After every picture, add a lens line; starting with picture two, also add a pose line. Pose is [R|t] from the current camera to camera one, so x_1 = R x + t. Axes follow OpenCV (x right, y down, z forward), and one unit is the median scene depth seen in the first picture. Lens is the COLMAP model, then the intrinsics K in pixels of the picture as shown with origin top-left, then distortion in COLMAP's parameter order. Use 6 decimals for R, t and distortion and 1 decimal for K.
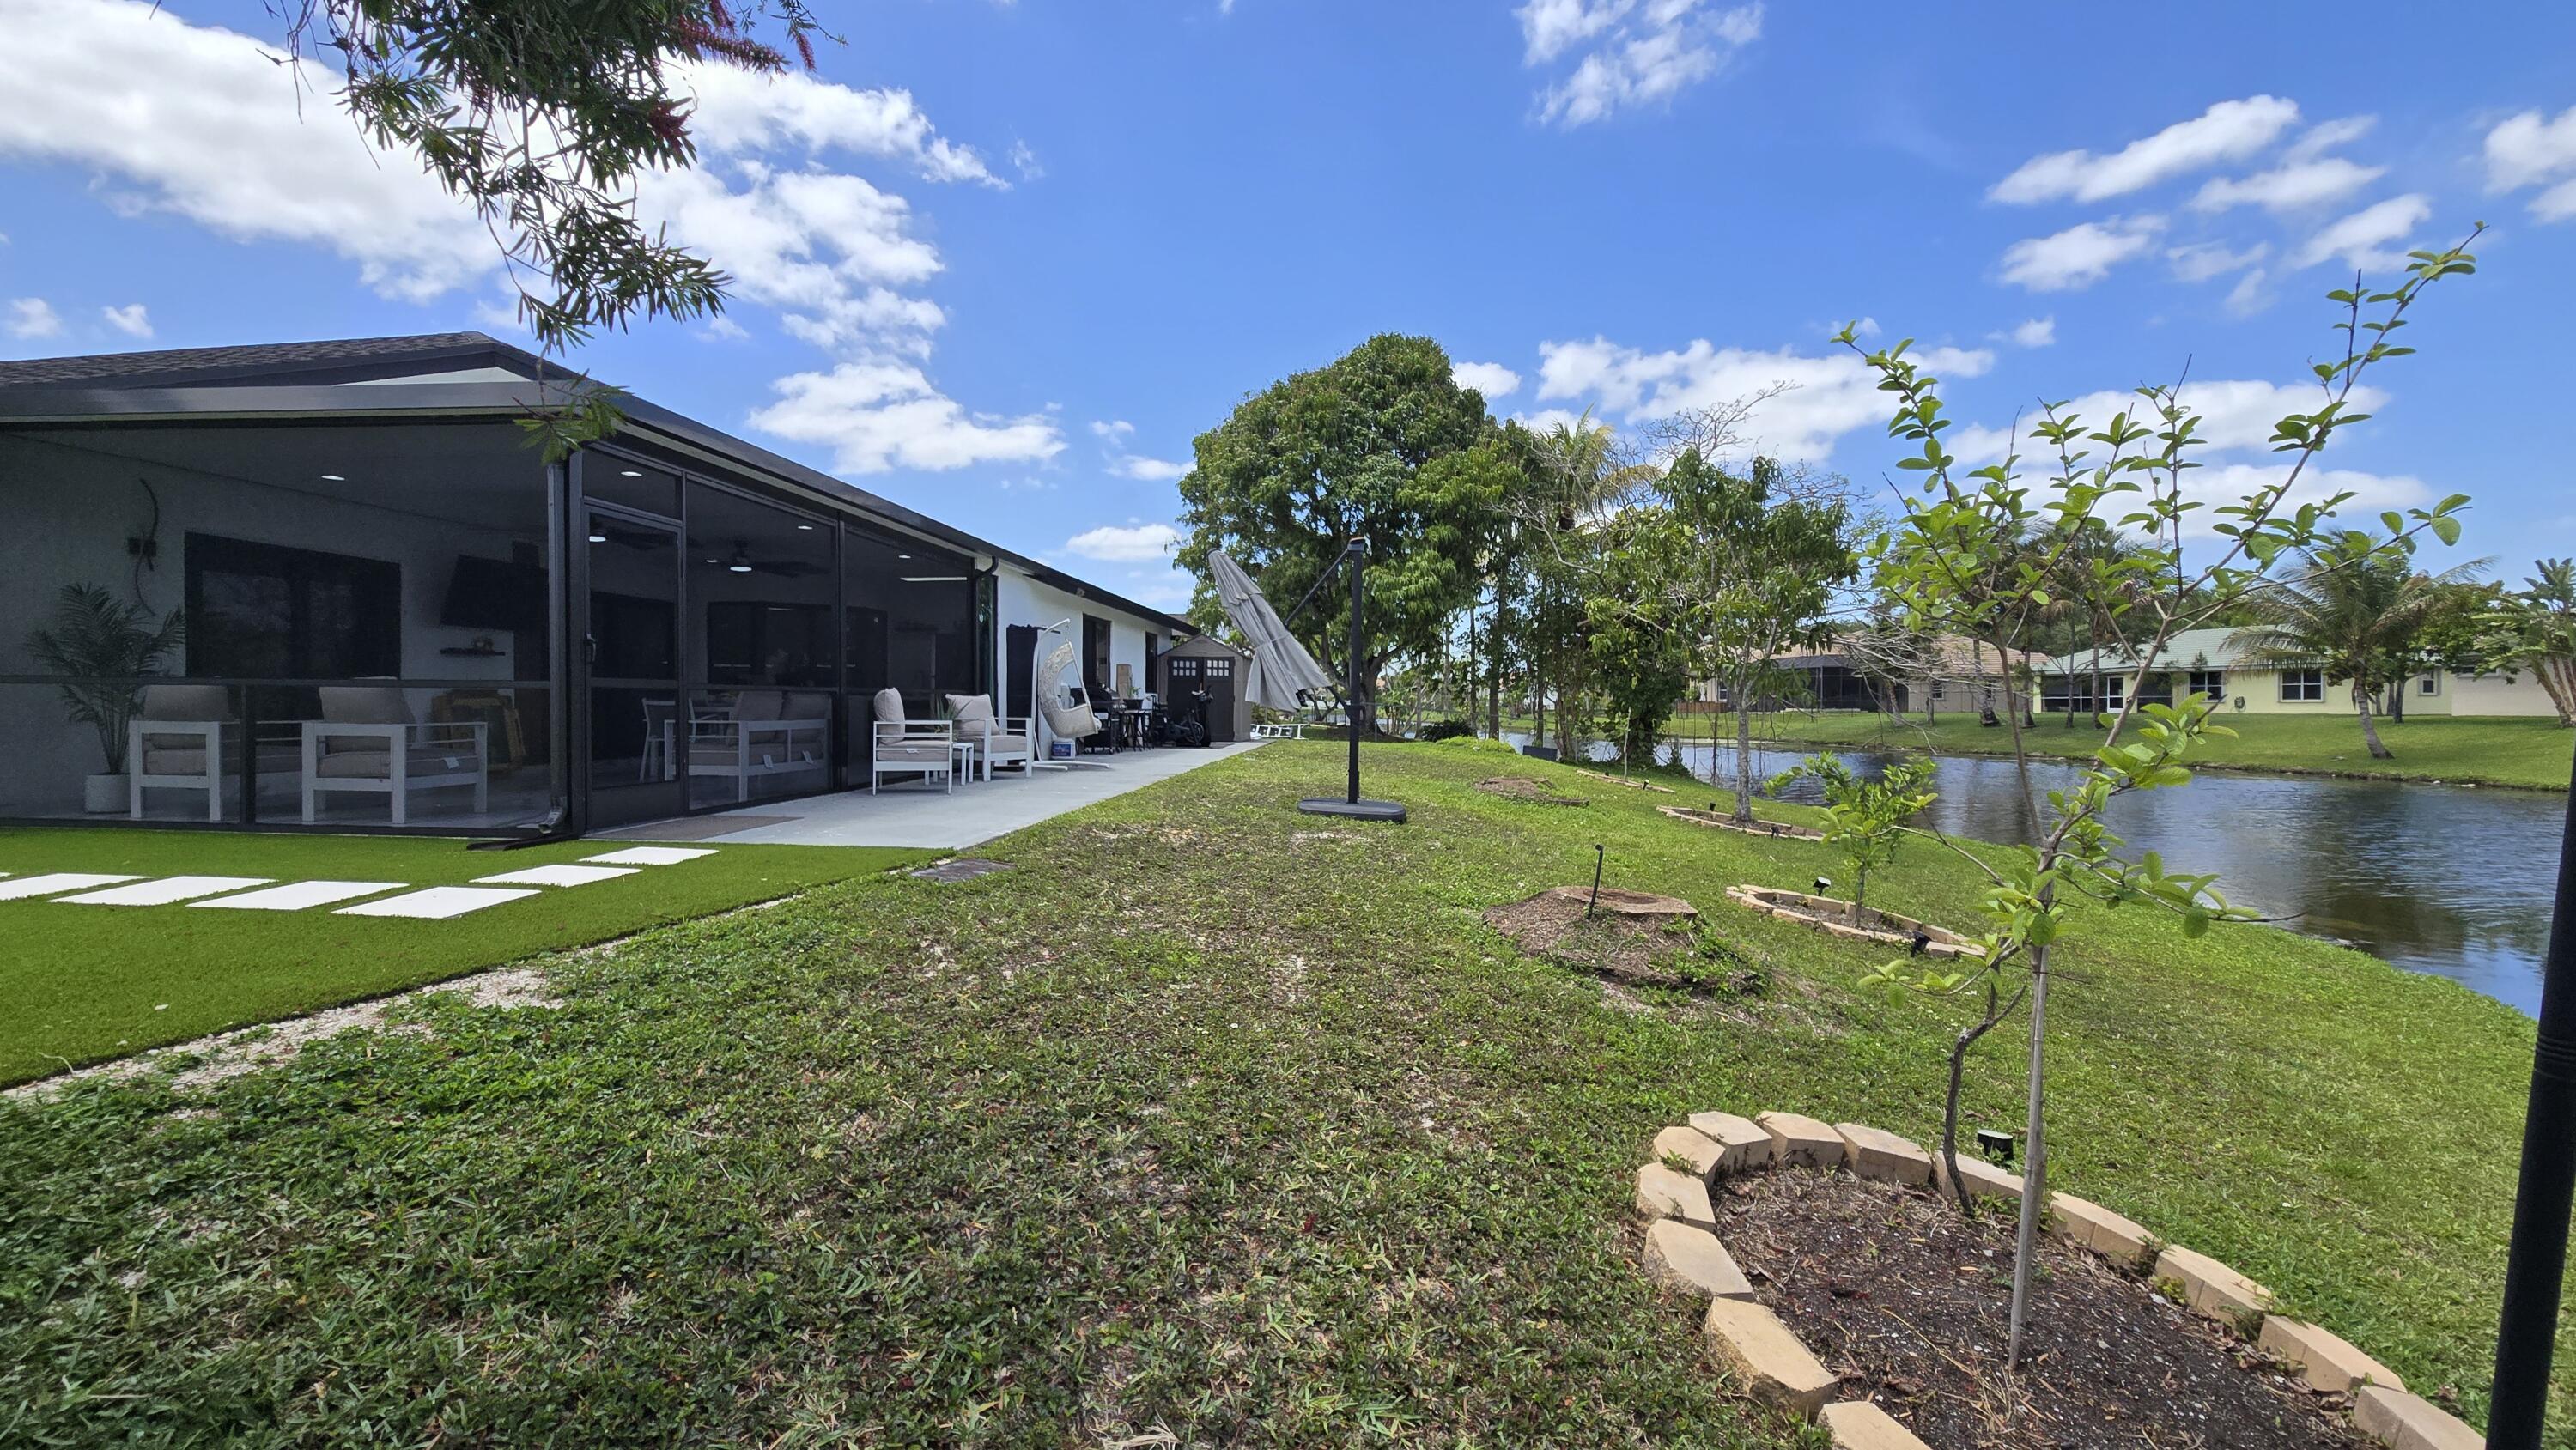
lens RADIAL K [[1052.0, 0, 1286.0], [0, 1052.0, 722.4], [0, 0, 1]] dist [-0.003856, 0.000107]
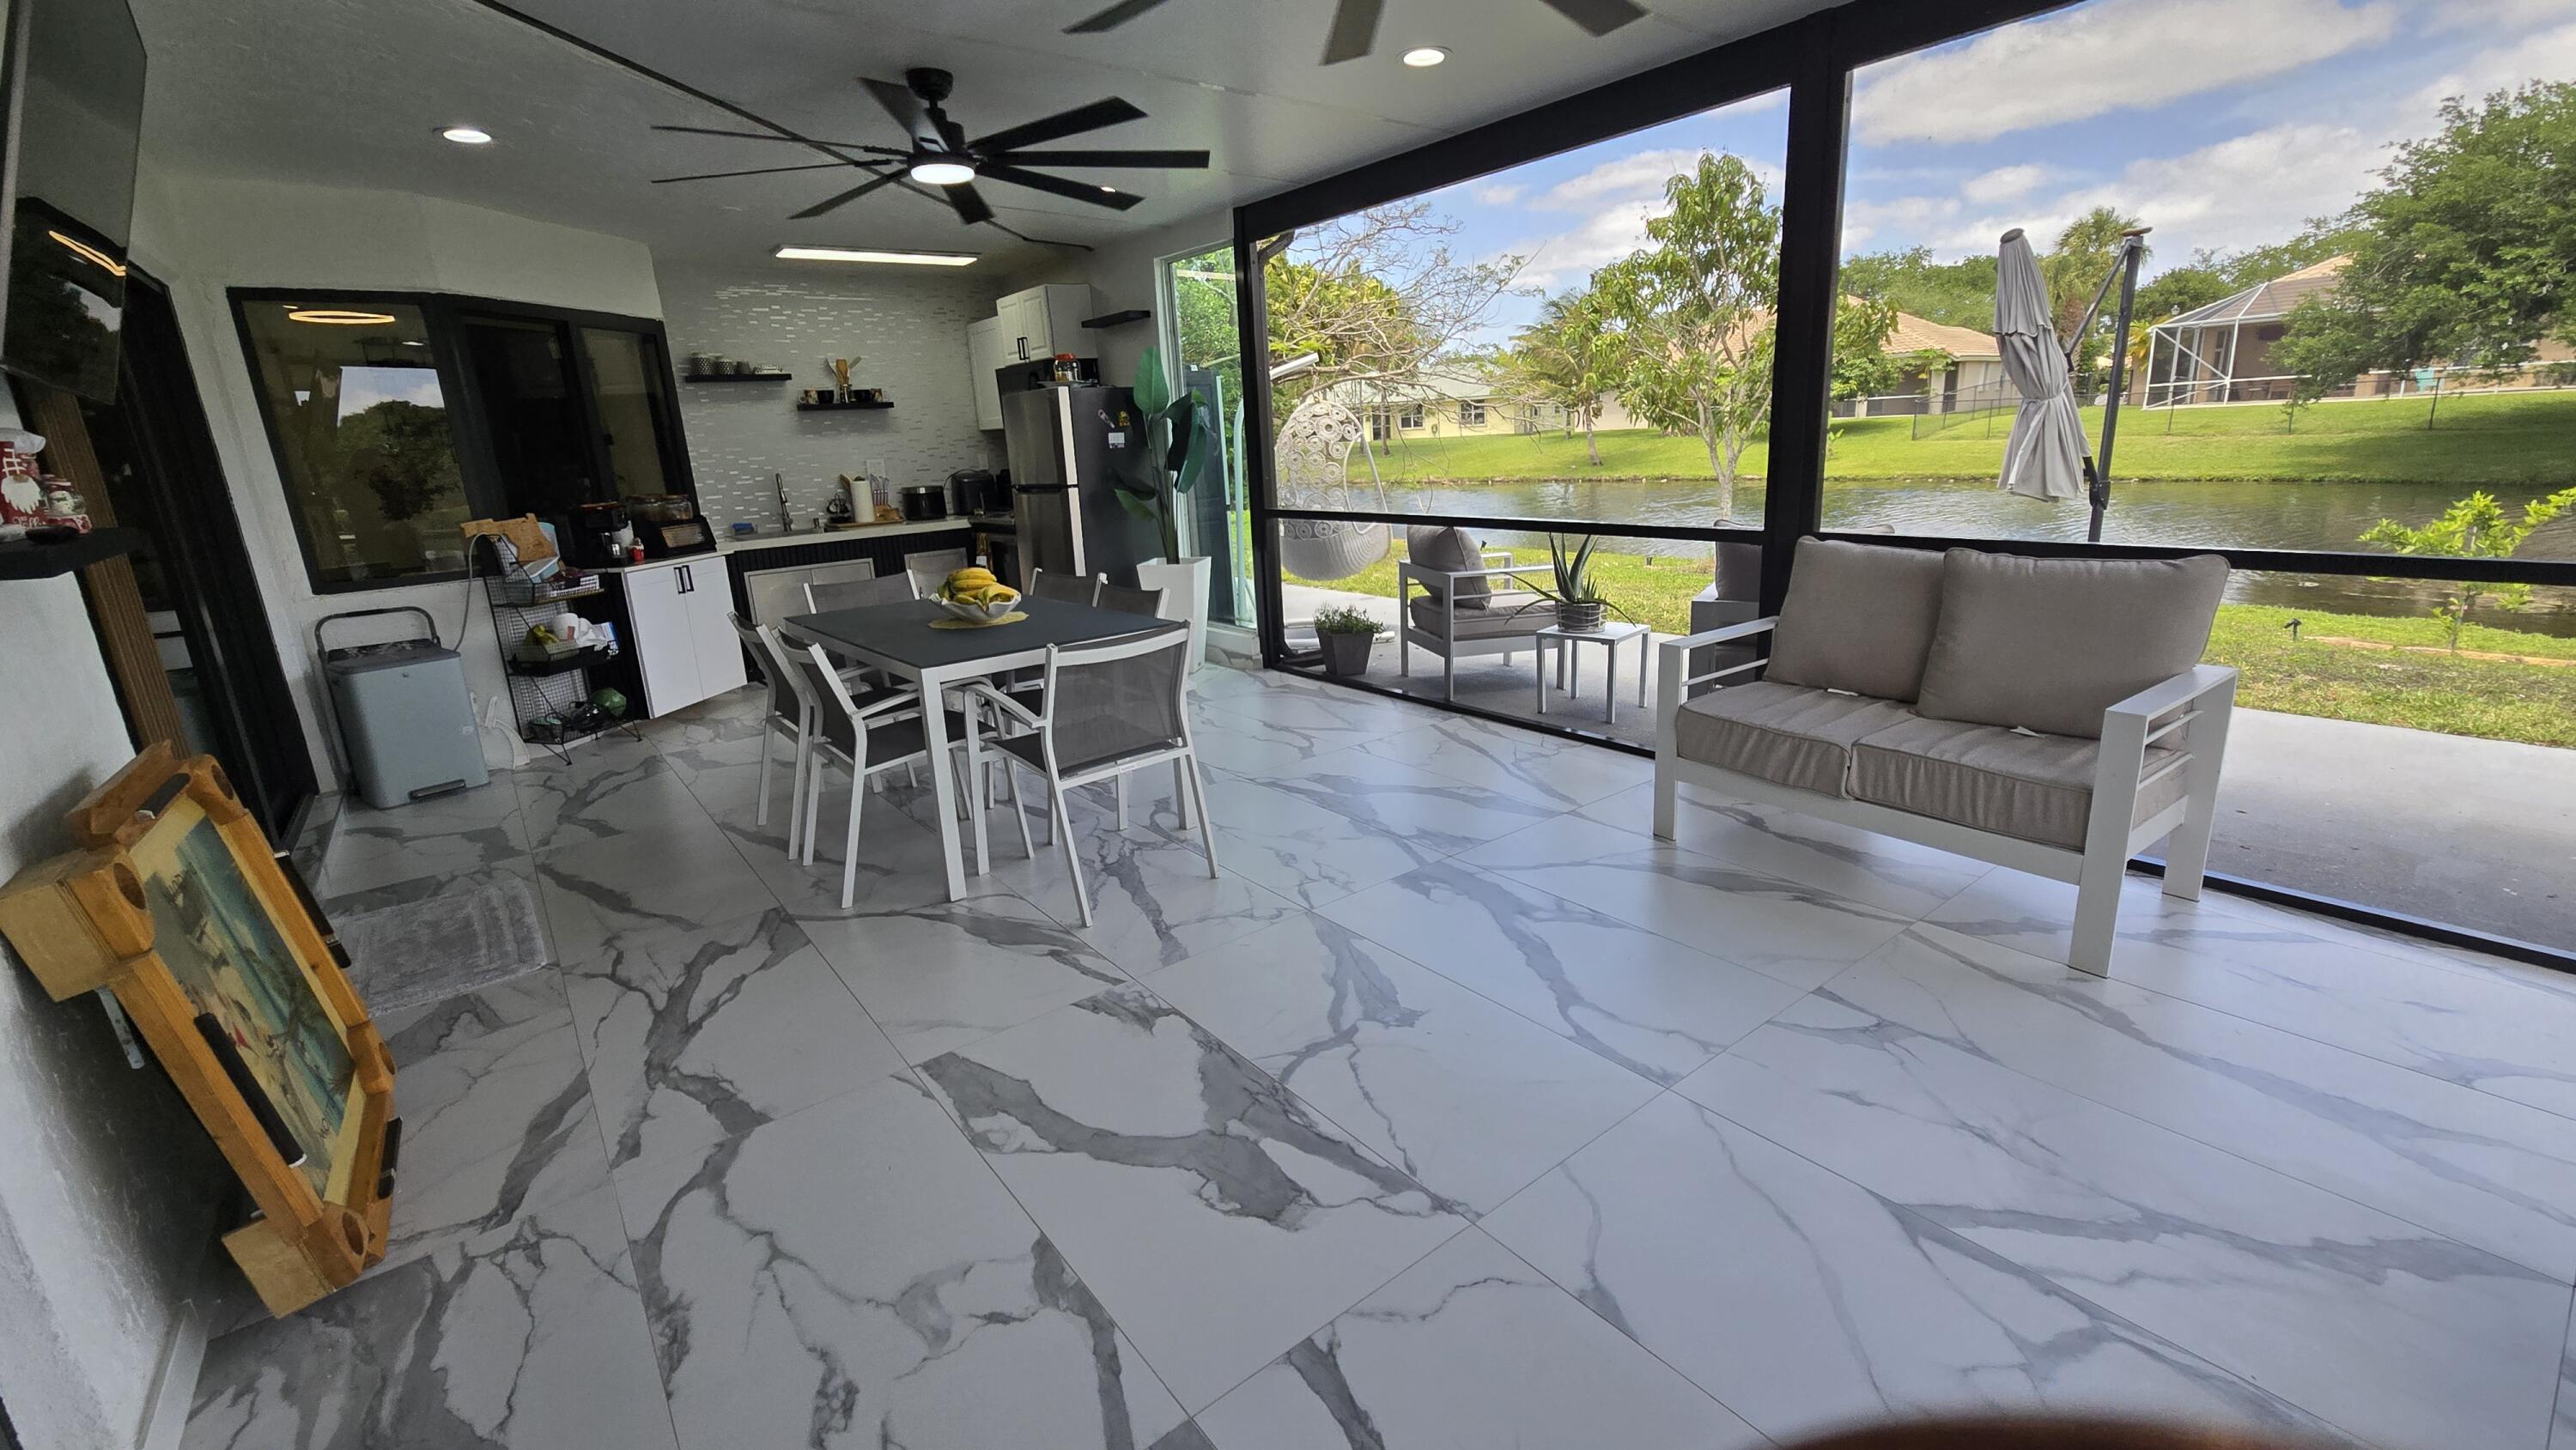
lens RADIAL K [[1052.0, 0, 1285.6], [0, 1052.0, 715.0], [0, 0, 1]] dist [-0.003856, 0.000107]
pose [[0.737824, -0.210218, 0.641423, -0.723406], [0.058072, 0.966513, 0.249962, -0.069836], [-0.672490, -0.147179, 0.725324, 0.739129]]
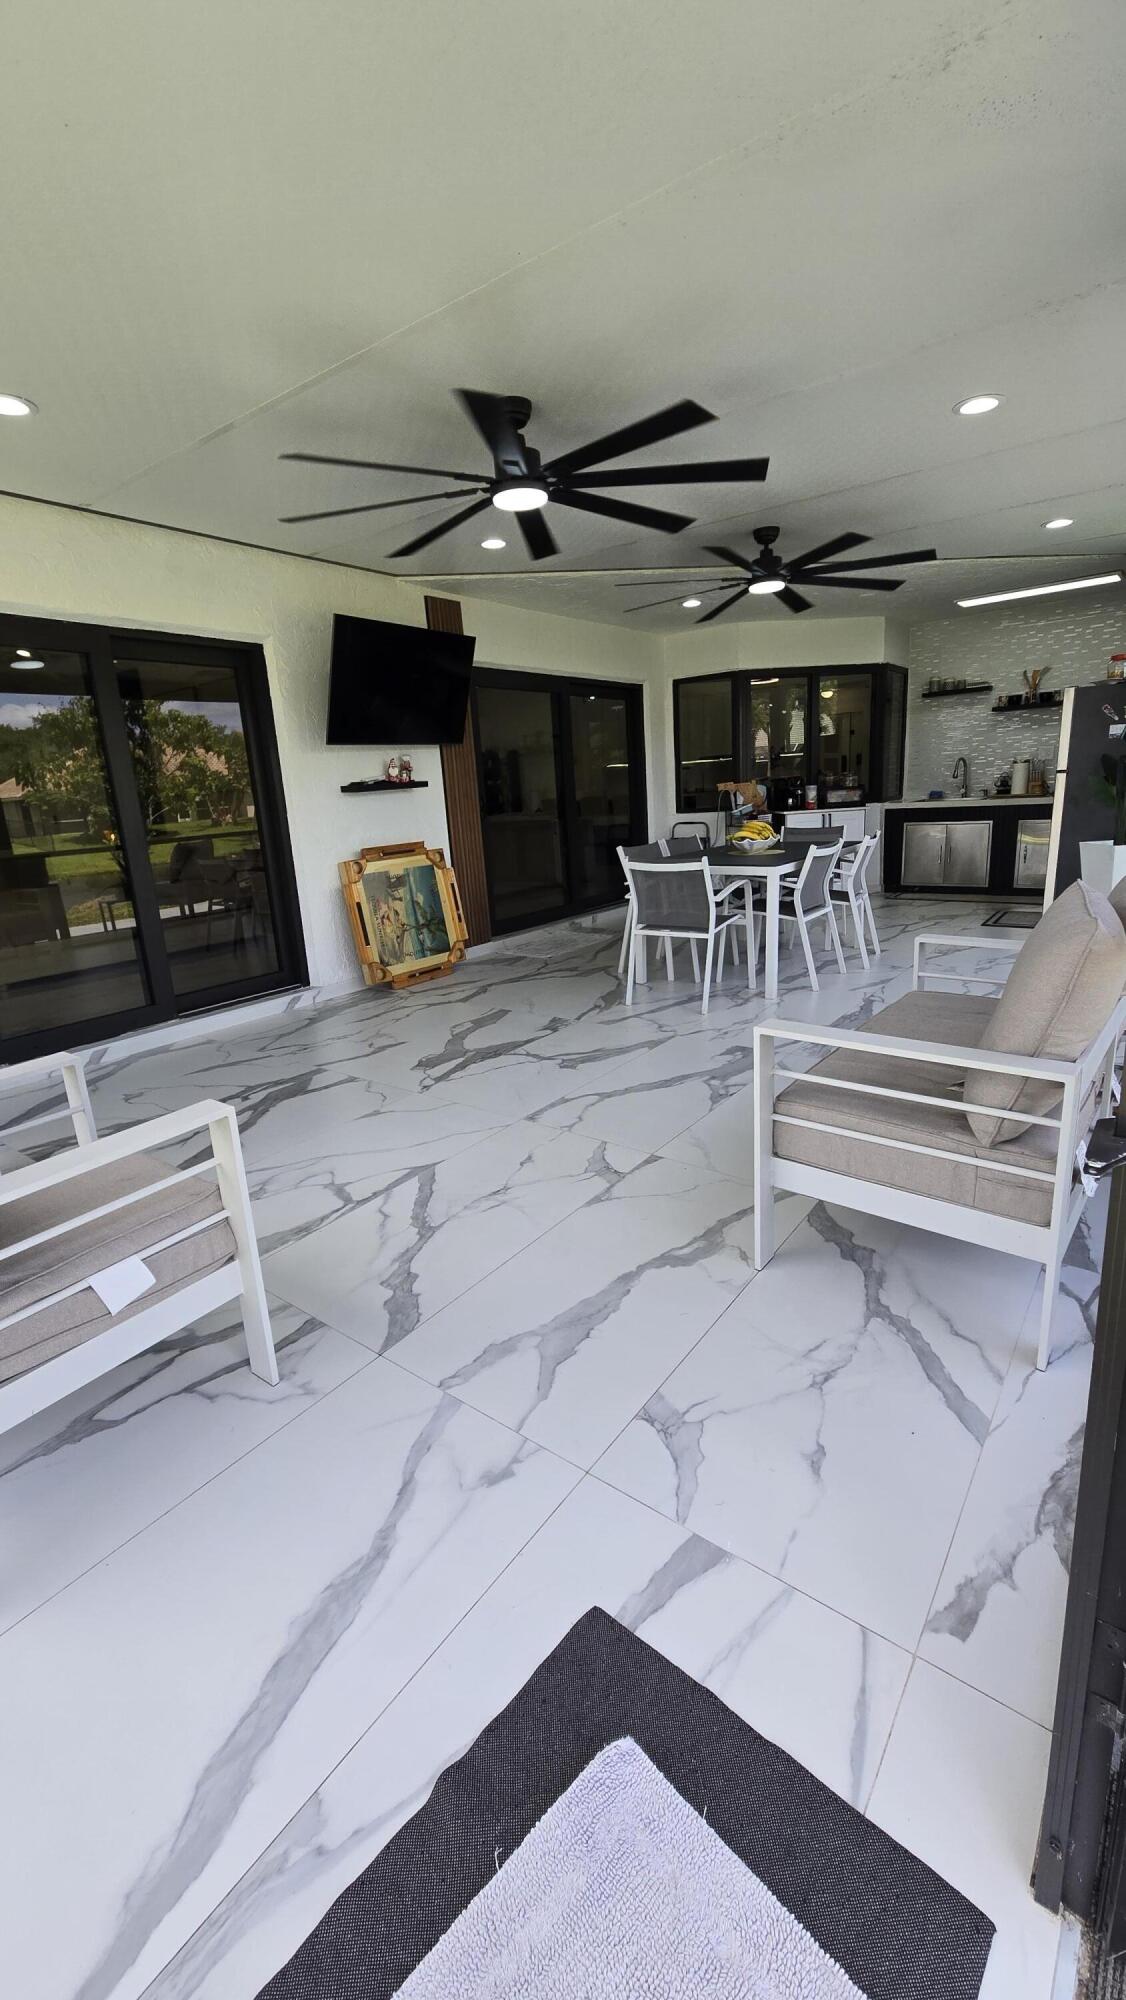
lens RADIAL K [[816.8, 0, 577.8], [0, 816.8, 996.1], [0, 0, 1]] dist [-0.003856, 0.000107]
pose [[0.848602, 0.088218, -0.521625, -0.396915], [0.047966, 0.969107, 0.241930, -0.056102], [0.526853, -0.230323, 0.818155, 0.613401]]
